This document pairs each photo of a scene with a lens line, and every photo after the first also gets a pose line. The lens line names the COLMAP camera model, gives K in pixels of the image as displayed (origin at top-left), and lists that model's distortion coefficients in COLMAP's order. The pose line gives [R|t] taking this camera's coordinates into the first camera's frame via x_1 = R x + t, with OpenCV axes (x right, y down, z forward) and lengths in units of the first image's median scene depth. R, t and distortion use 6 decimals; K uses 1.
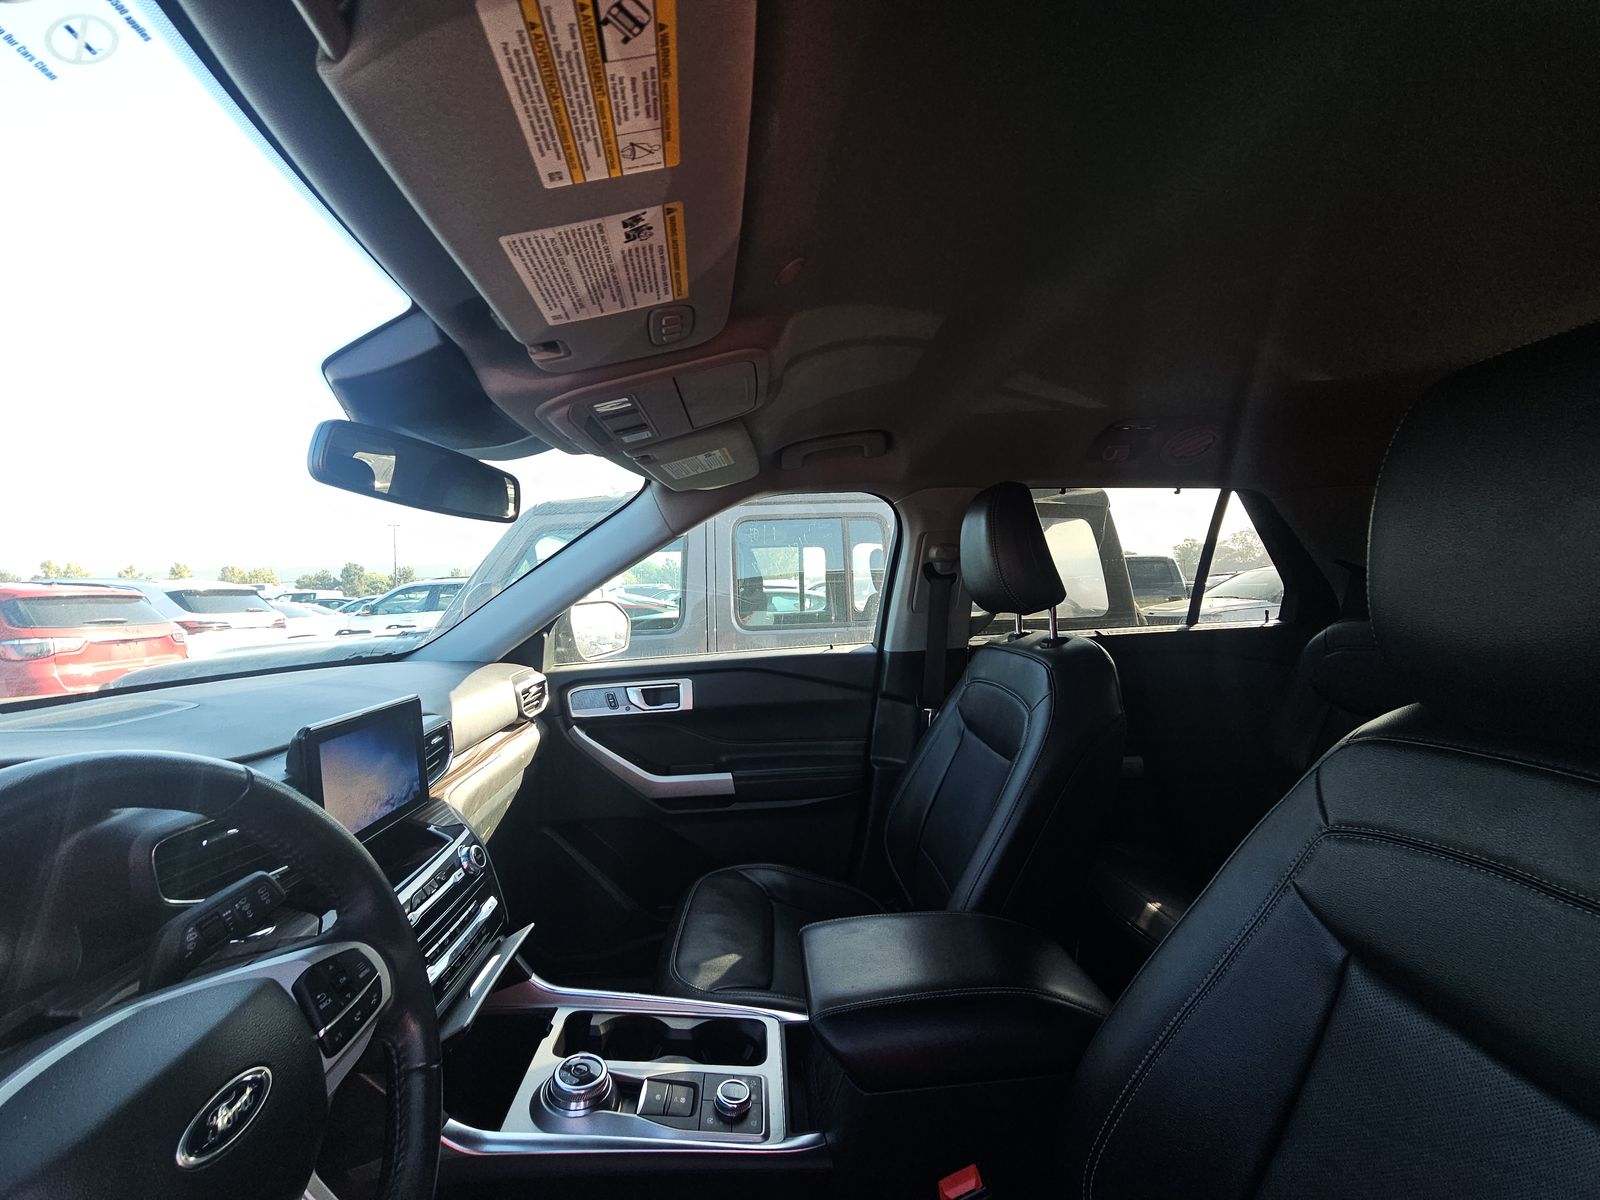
lens RADIAL K [[653.0, 0, 788.0], [0, 653.0, 593.6], [0, 0, 1]] dist [0.003954, -0.001952]
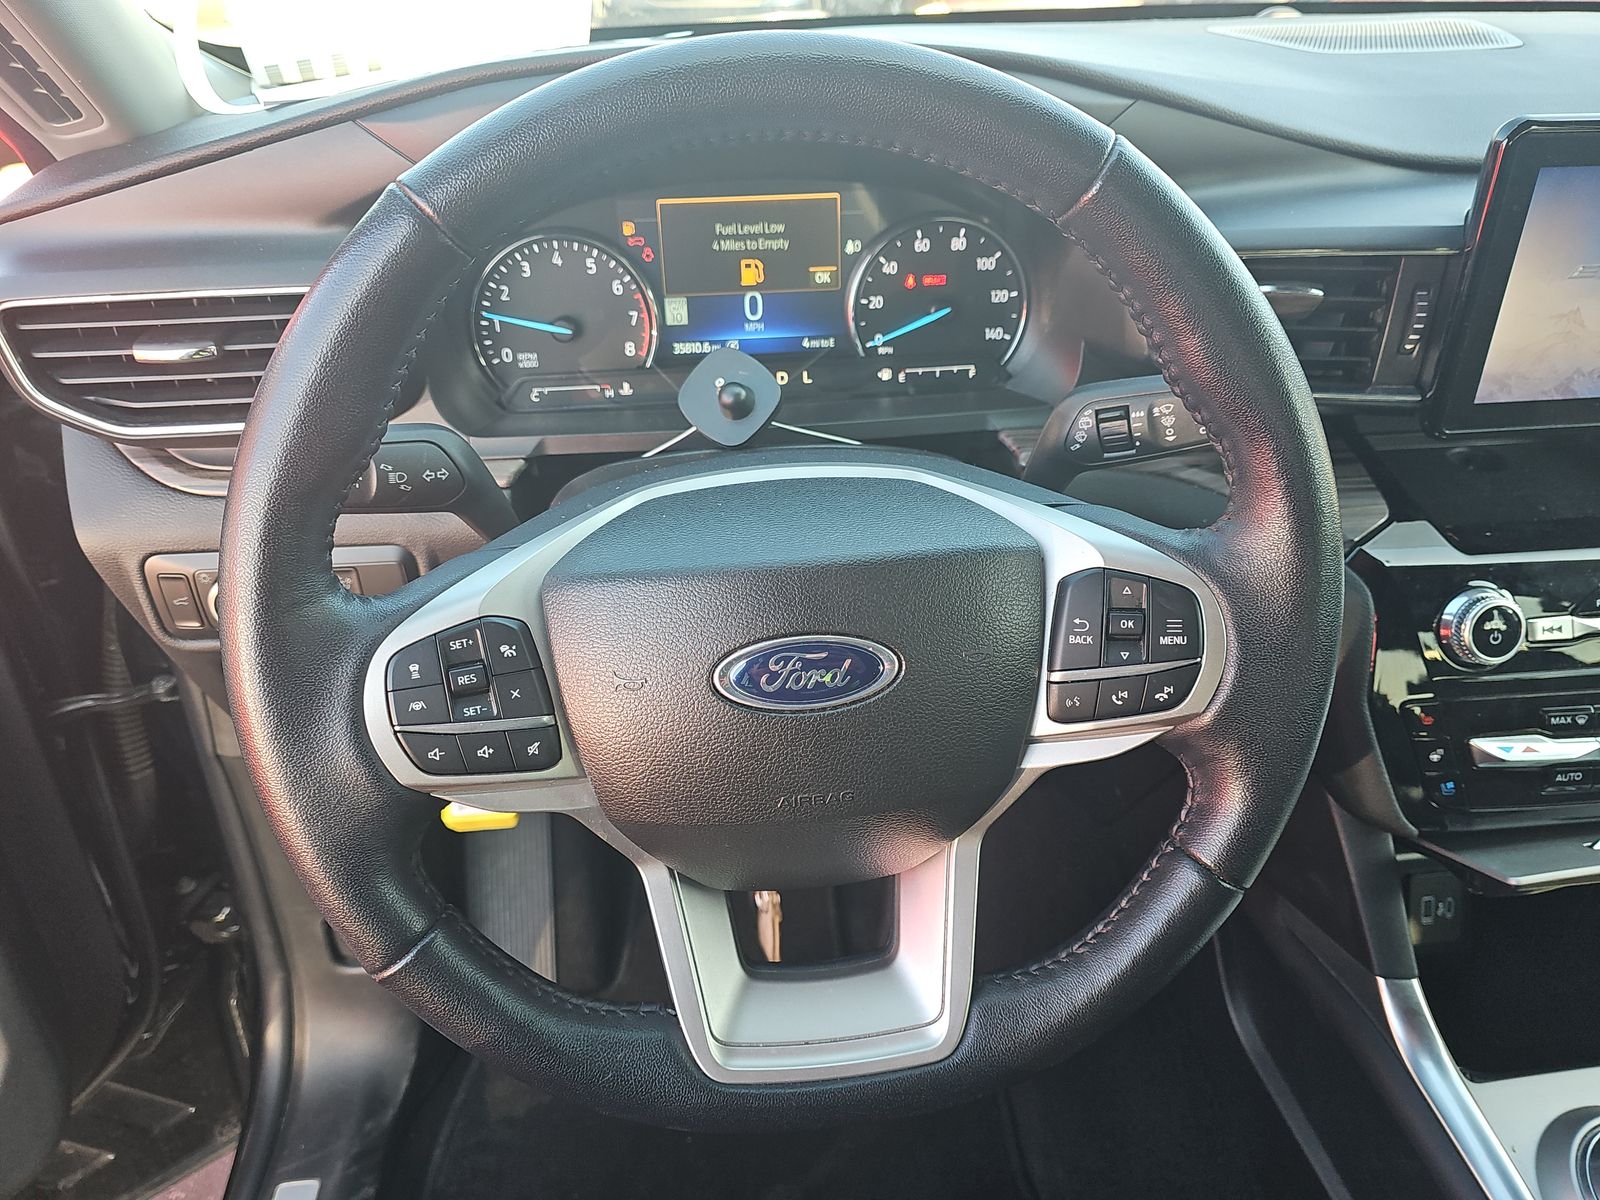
lens RADIAL K [[1096.3, 0, 814.5], [0, 1096.3, 585.6], [0, 0, 1]] dist [0.056095, -0.039566]
pose [[0.068325, 0.550903, -0.831768, 0.002588], [-0.000506, 0.833735, 0.552164, 0.027285], [0.997663, -0.037306, 0.057243, 0.224615]]
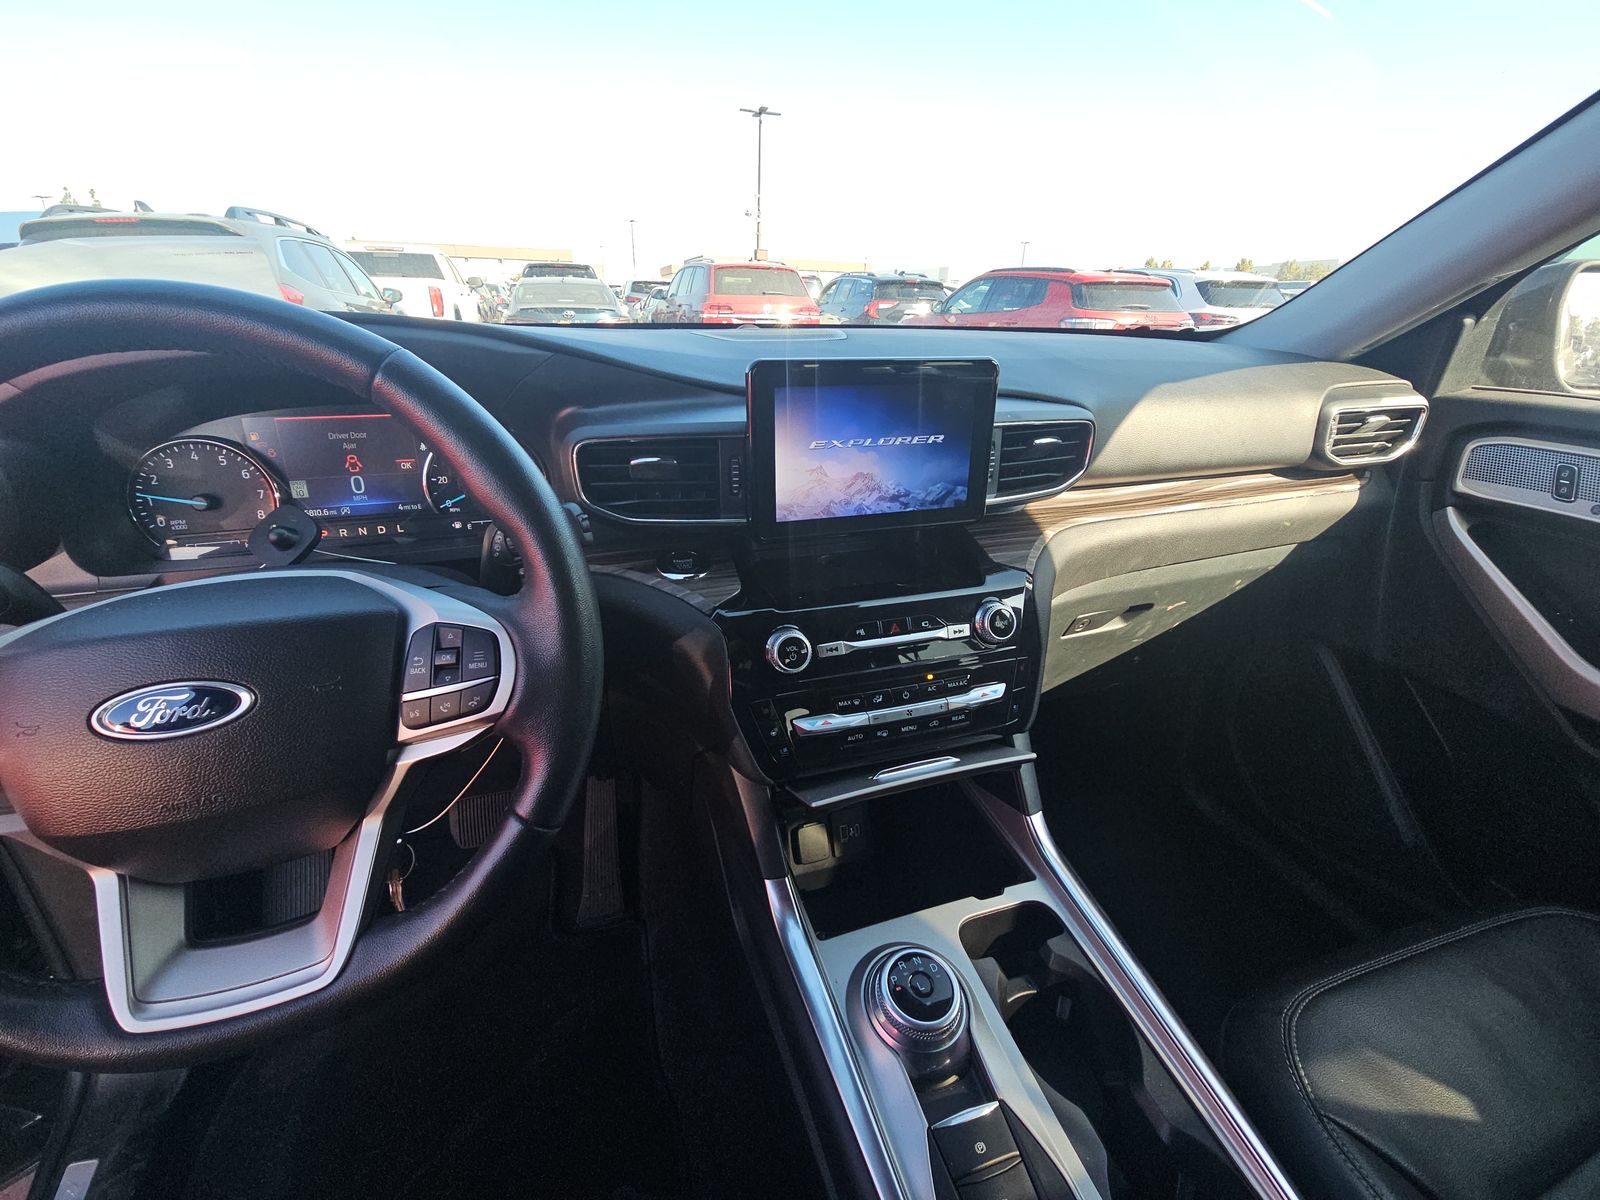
lens RADIAL K [[653.0, 0, 804.6], [0, 653.0, 588.8], [0, 0, 1]] dist [0.003954, -0.001952]
pose [[0.268859, 0.420066, -0.866752, 0.022159], [-0.029874, 0.903090, 0.428410, 0.055009], [0.962716, -0.089288, 0.255353, 0.387789]]
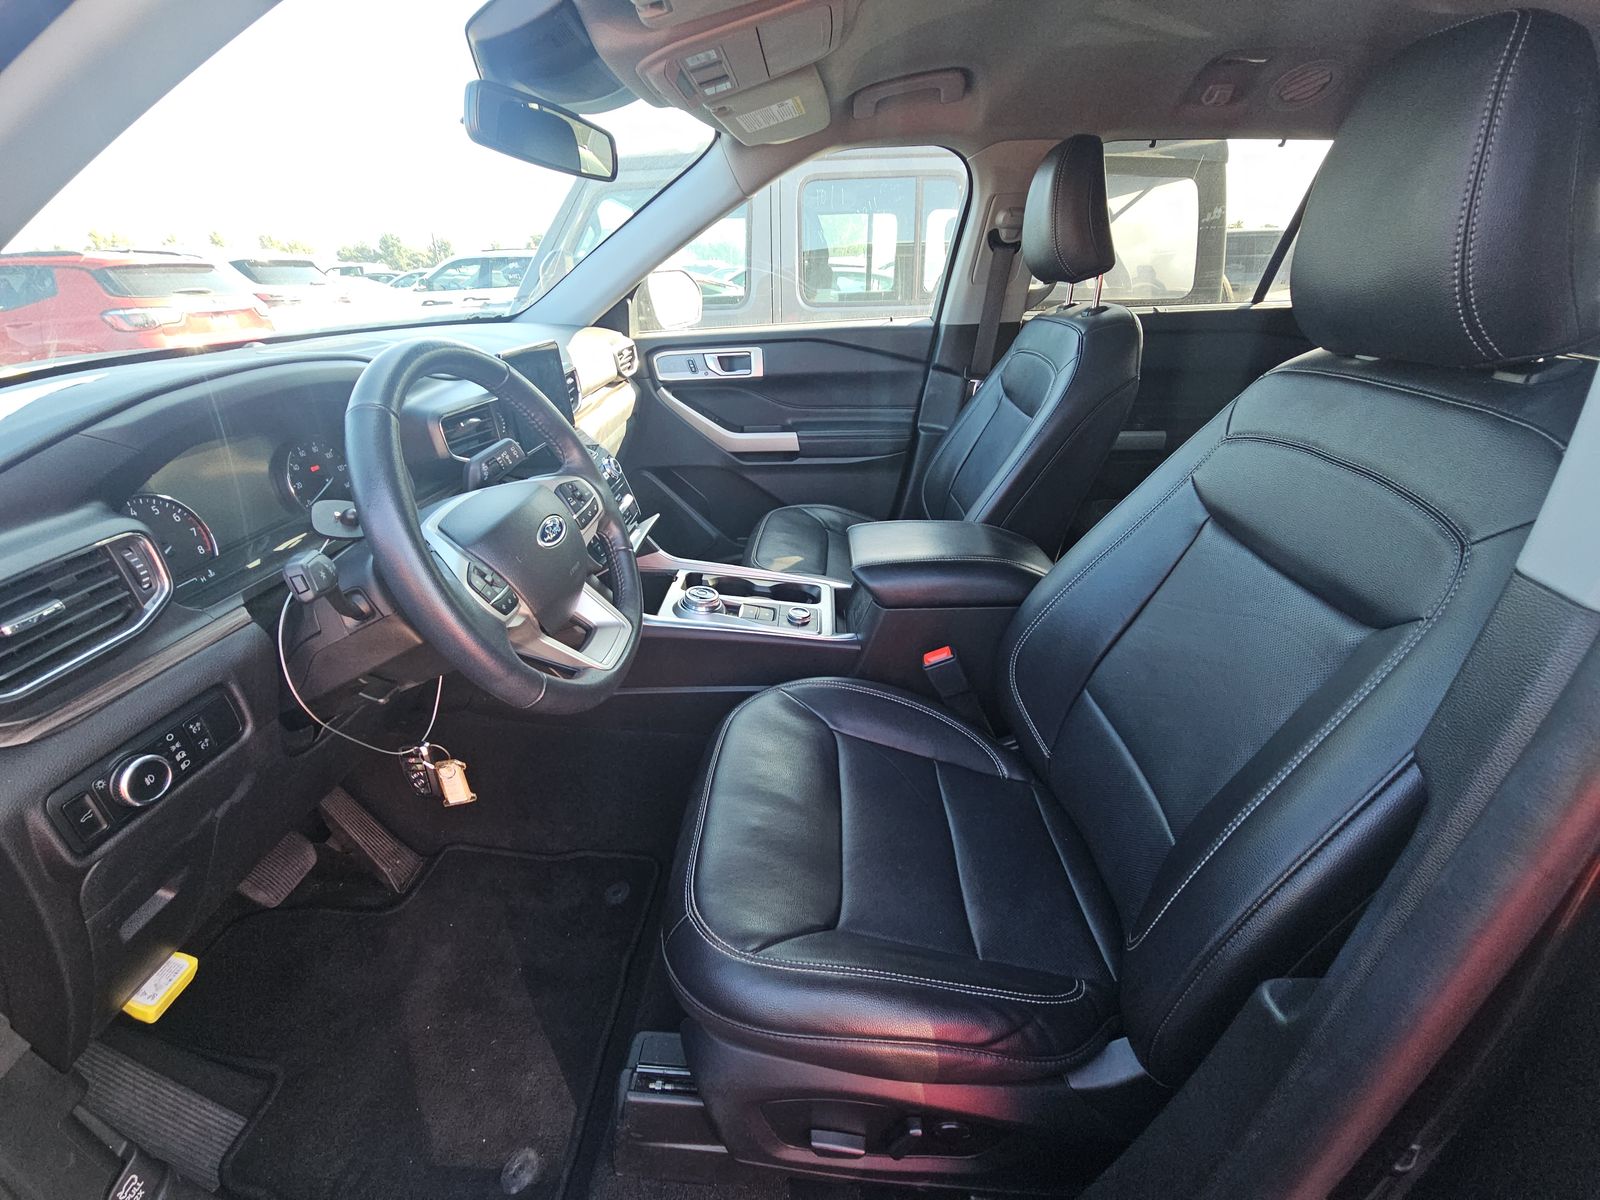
lens RADIAL K [[653.0, 0, 791.5], [0, 653.0, 587.4], [0, 0, 1]] dist [0.003954, -0.001952]
pose [[0.996136, 0.048457, -0.073252, 0.004470], [-0.012106, 0.901822, 0.431938, 0.020866], [0.086990, -0.429382, 0.898924, -0.188631]]
